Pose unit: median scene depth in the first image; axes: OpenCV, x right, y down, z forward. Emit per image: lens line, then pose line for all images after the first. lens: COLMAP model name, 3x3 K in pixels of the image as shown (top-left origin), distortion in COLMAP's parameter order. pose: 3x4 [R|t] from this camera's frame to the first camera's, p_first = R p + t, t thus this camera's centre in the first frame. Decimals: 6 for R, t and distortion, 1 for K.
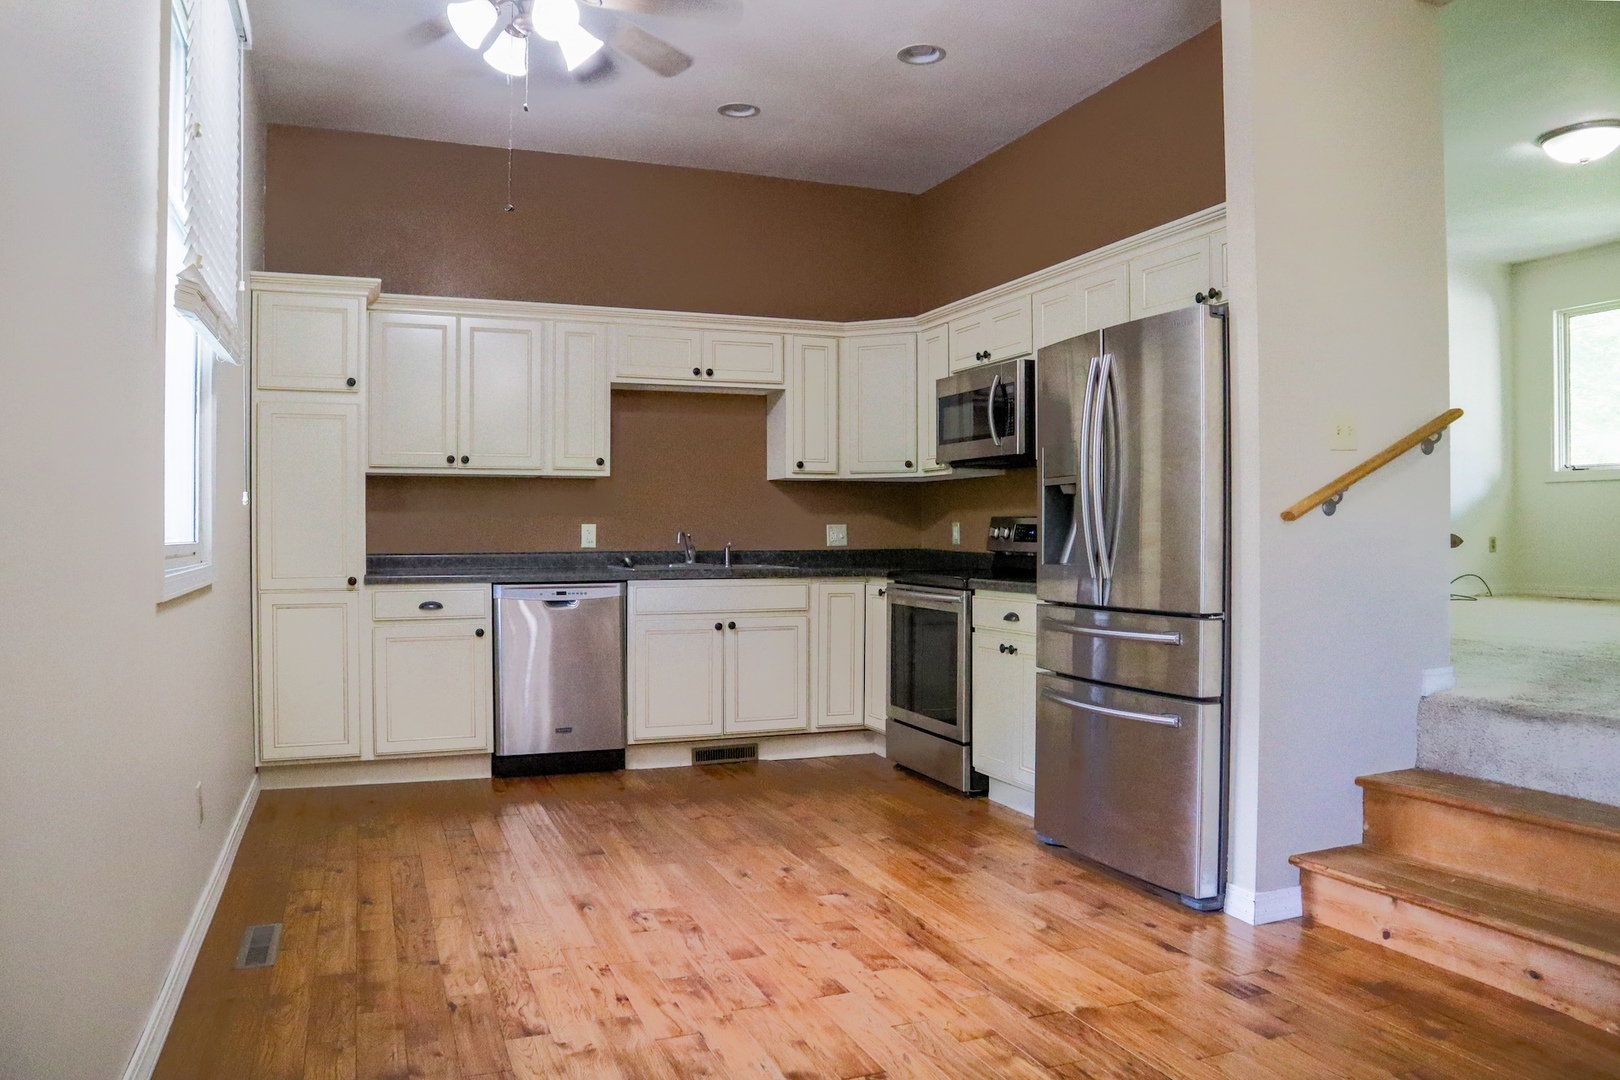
lens RADIAL K [[1163.3, 0, 810.0], [0, 1163.3, 540.0], [0, 0, 1]] dist [-0.133699, 0.099731]
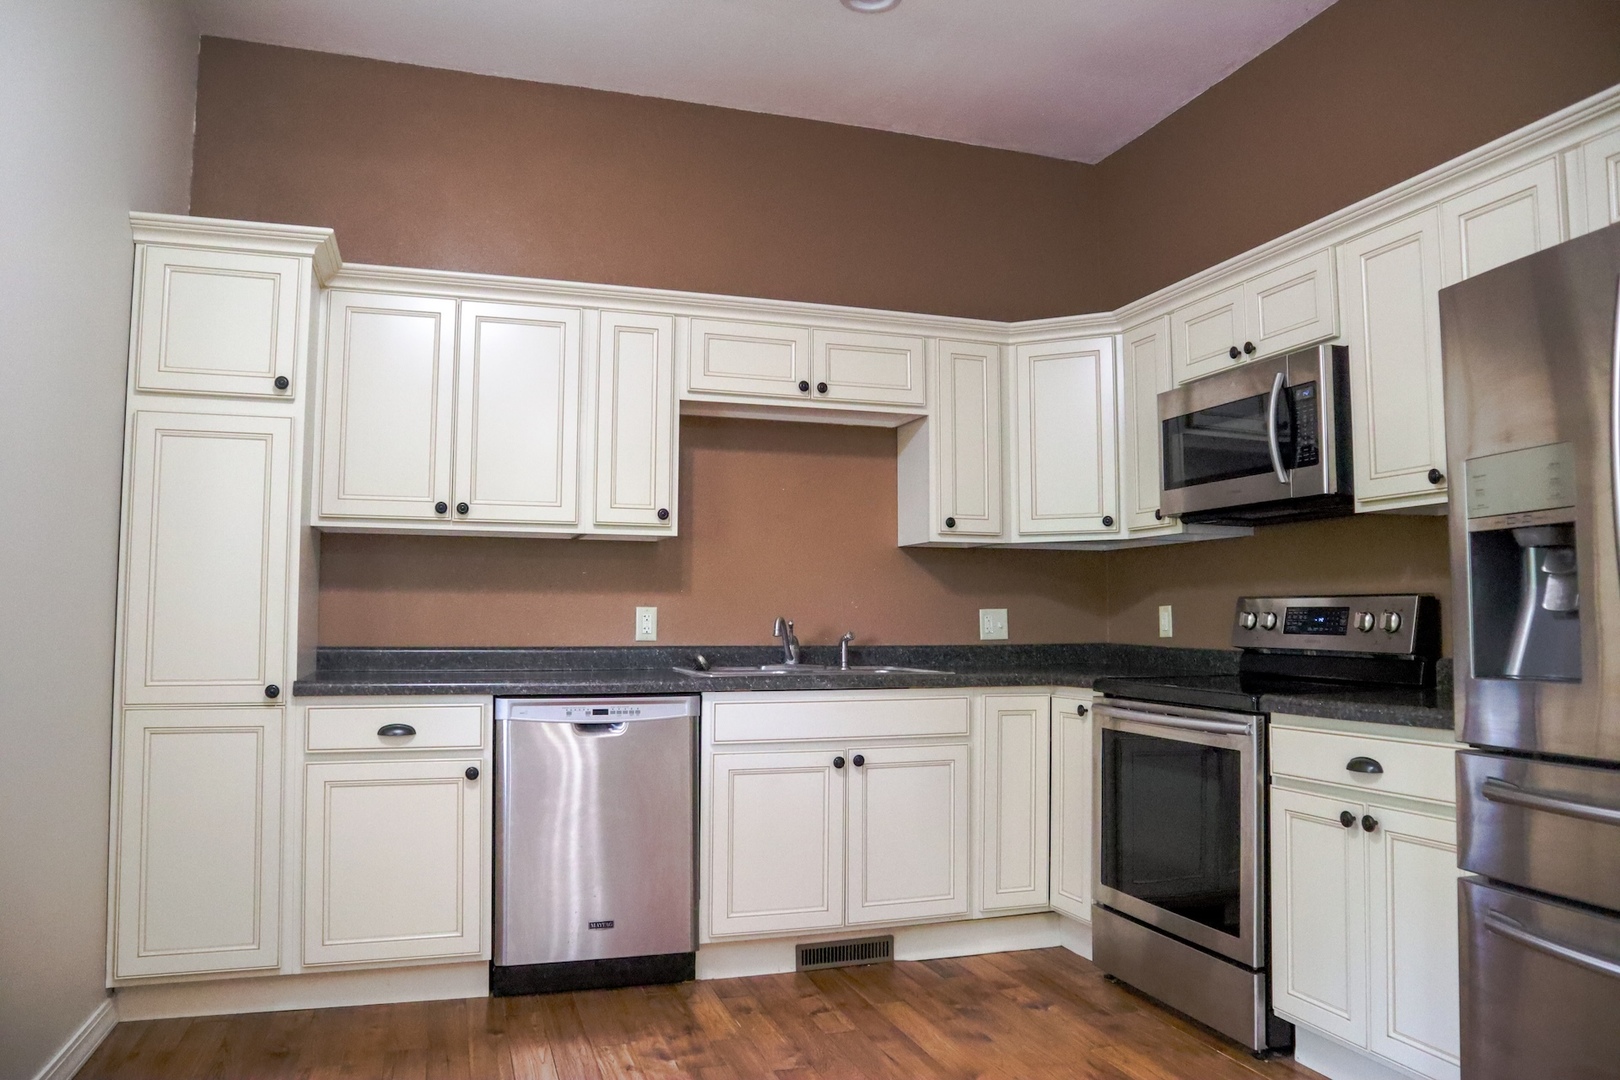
lens RADIAL K [[1128.5, 0, 810.0], [0, 1128.5, 540.0], [0, 0, 1]] dist [-0.129809, 0.094576]
pose [[0.998392, -0.000372, -0.056693, -0.060422], [-0.004042, 0.996967, -0.077719, -0.001829], [0.056550, 0.077824, 0.995362, 0.364767]]
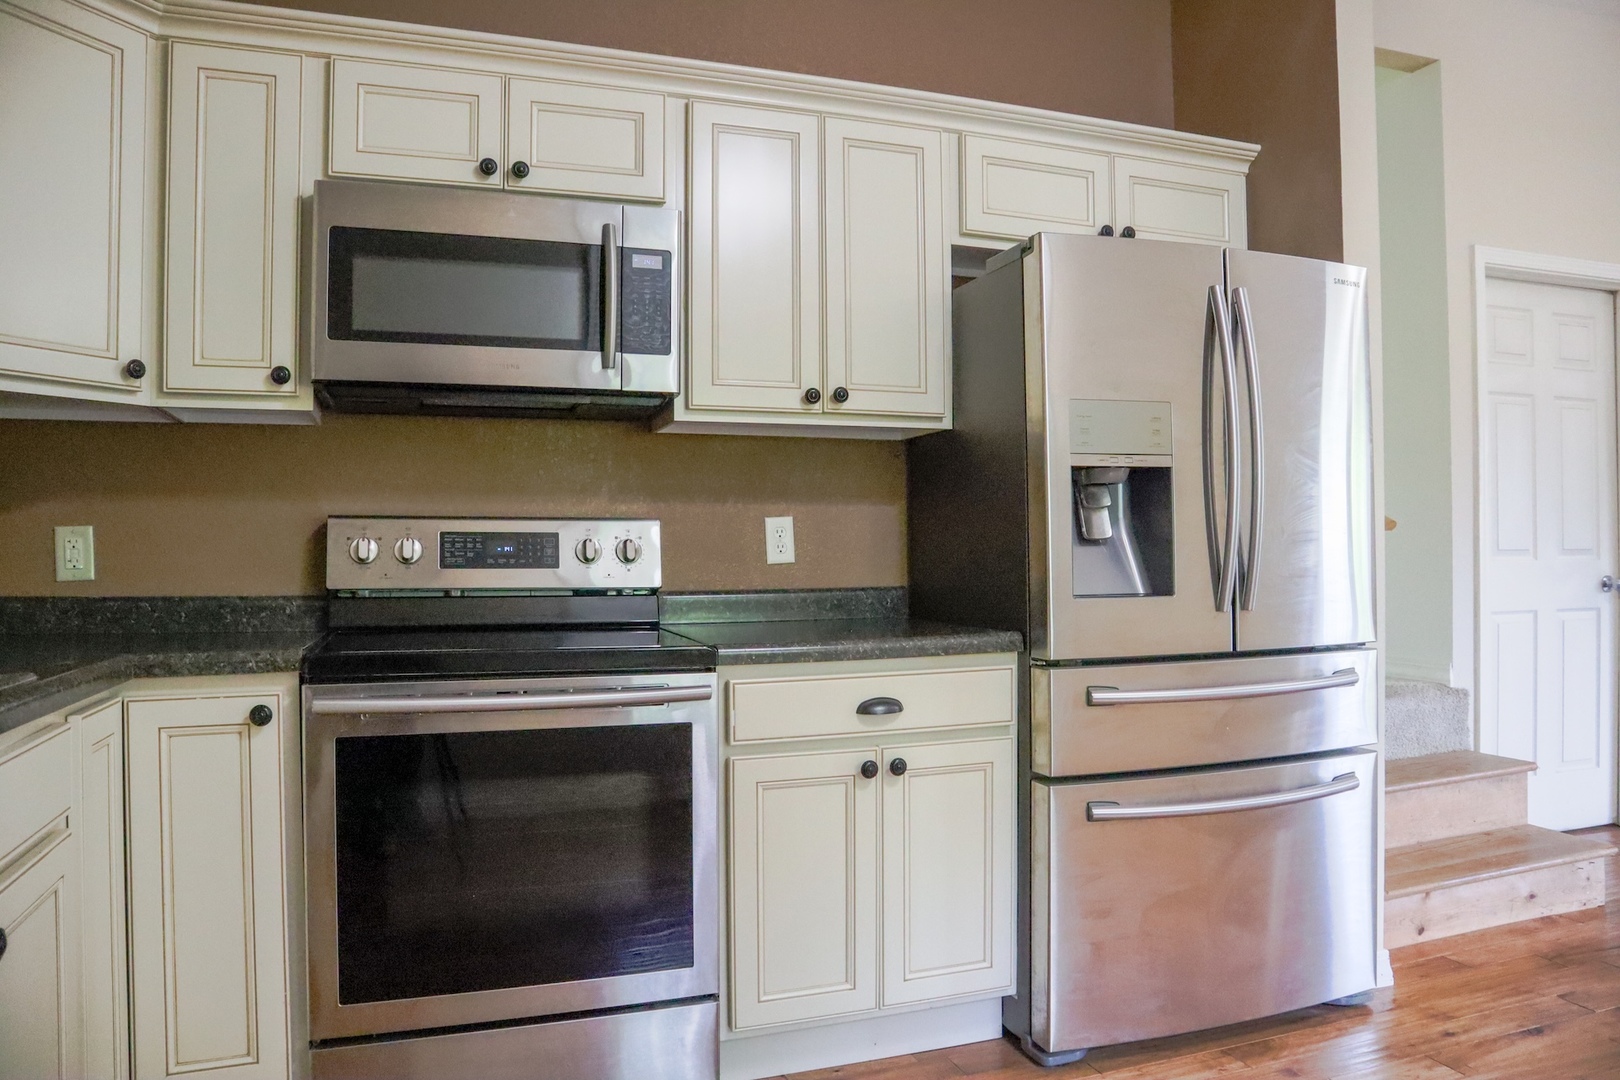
lens RADIAL K [[1128.5, 0, 810.0], [0, 1128.5, 540.0], [0, 0, 1]] dist [-0.129809, 0.094576]
pose [[0.035560, 0.007334, 0.999341, -0.287693], [0.012137, 0.999896, -0.007770, -0.004941], [-0.999294, 0.012405, 0.035467, 0.856591]]
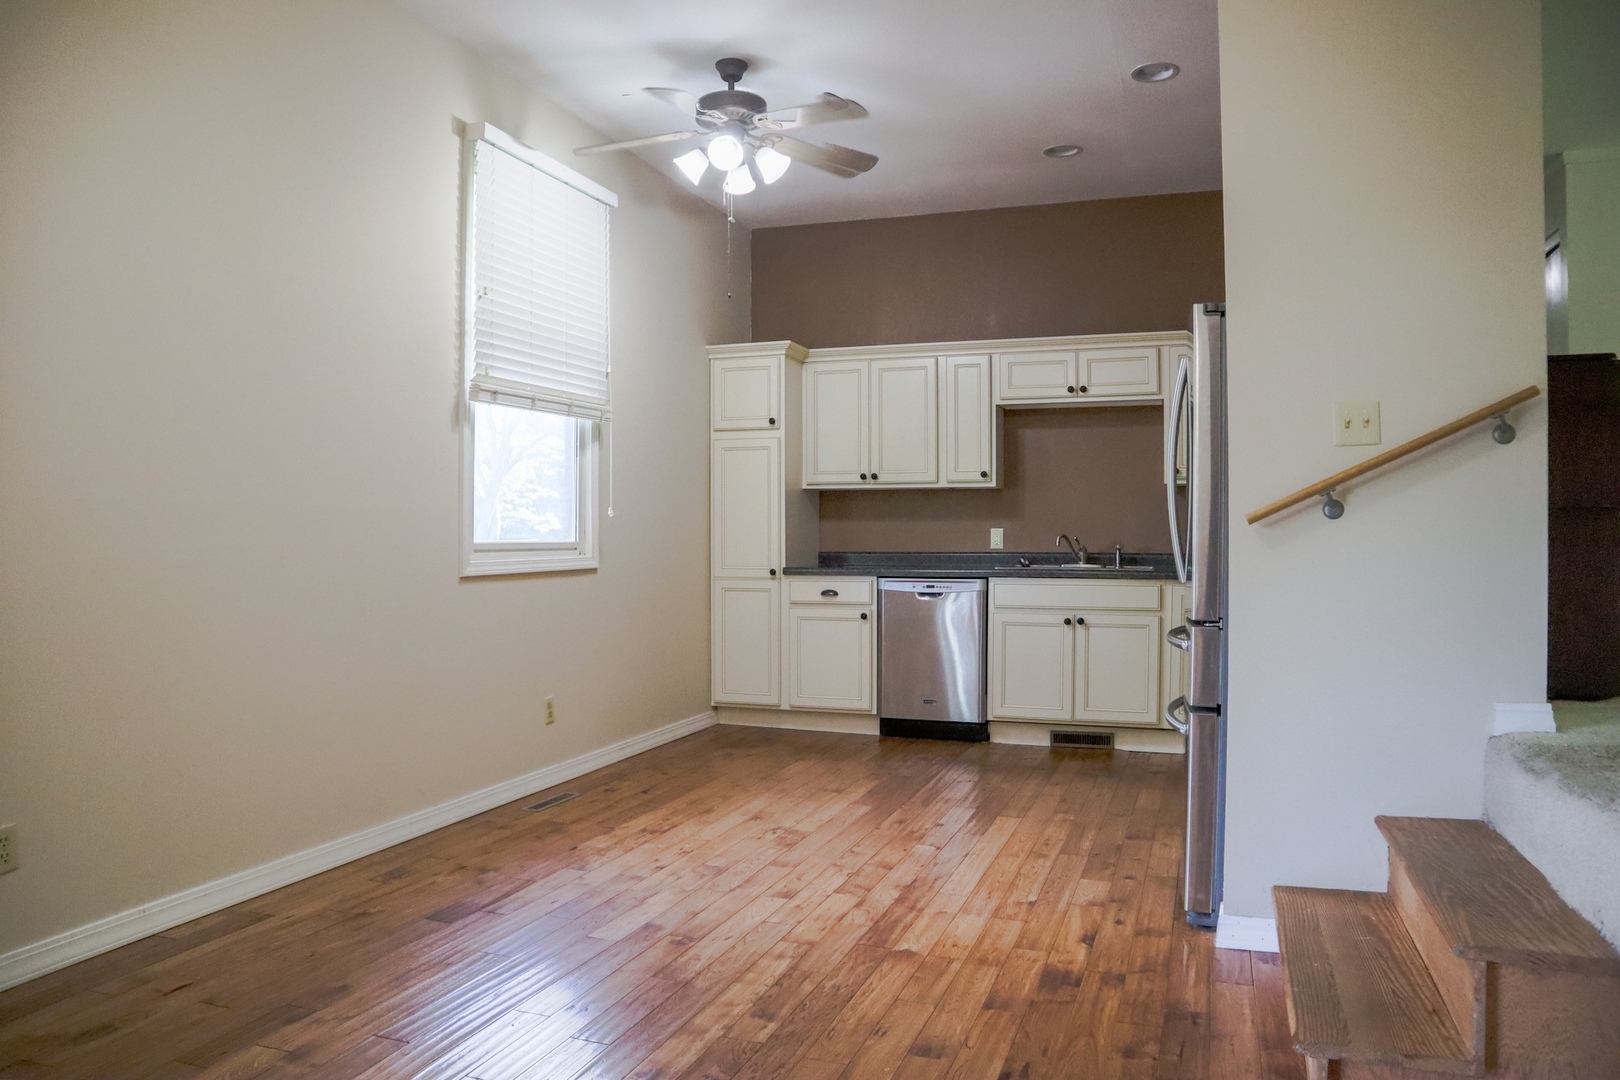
lens RADIAL K [[1128.5, 0, 810.0], [0, 1128.5, 540.0], [0, 0, 1]] dist [-0.129809, 0.094576]
pose [[0.748895, 0.003341, -0.662680, 0.451873], [-0.005763, 0.999982, -0.001472, 0.000569], [0.662663, 0.004921, 0.748901, 0.047363]]
